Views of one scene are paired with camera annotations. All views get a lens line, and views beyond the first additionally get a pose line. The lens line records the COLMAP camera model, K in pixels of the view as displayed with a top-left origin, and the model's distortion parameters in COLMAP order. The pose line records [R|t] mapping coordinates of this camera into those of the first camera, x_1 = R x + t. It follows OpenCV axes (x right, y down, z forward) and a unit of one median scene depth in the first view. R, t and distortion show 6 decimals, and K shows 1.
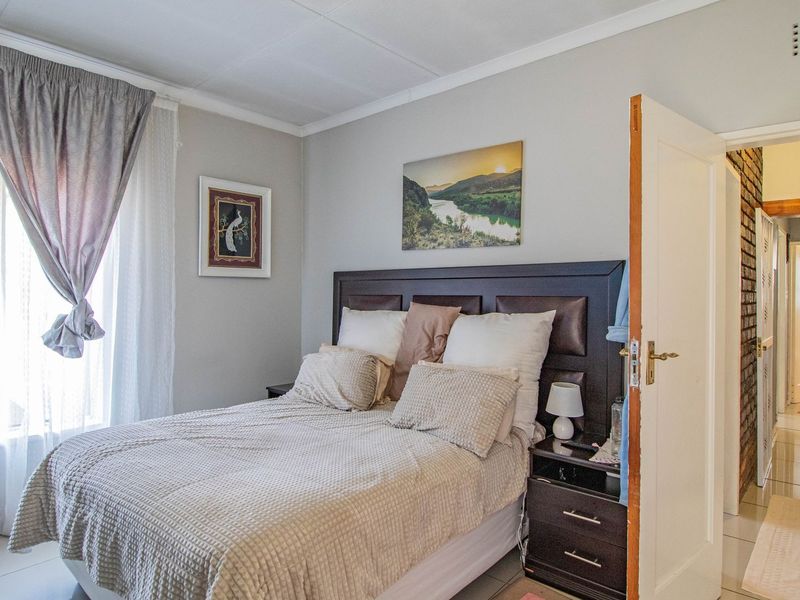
lens RADIAL K [[488.4, 0, 400.0], [0, 488.4, 300.0], [0, 0, 1]] dist [0.003821, -0.024591]
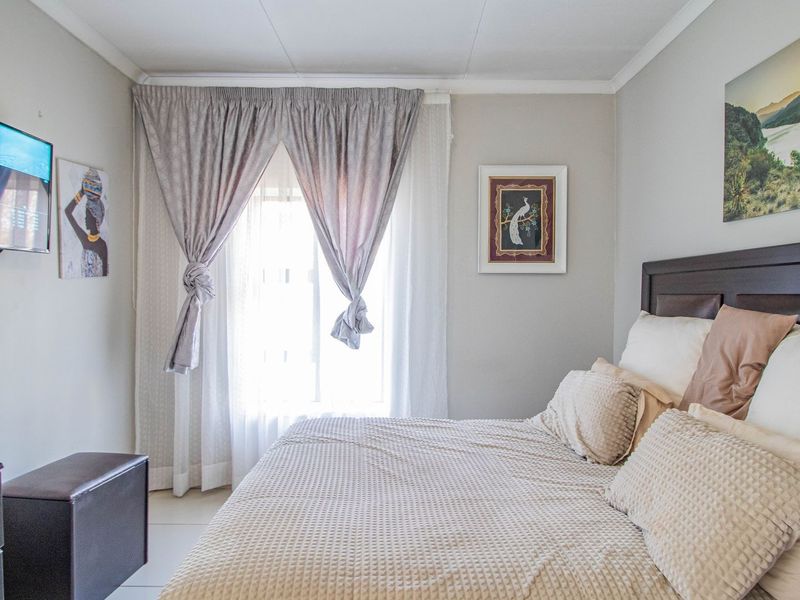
lens RADIAL K [[488.4, 0, 400.0], [0, 488.4, 300.0], [0, 0, 1]] dist [0.003821, -0.024591]
pose [[0.663243, 0.010916, -0.748325, 0.204693], [-0.013213, 0.999909, 0.002876, 0.001602], [0.748288, 0.007980, 0.663326, 0.287116]]
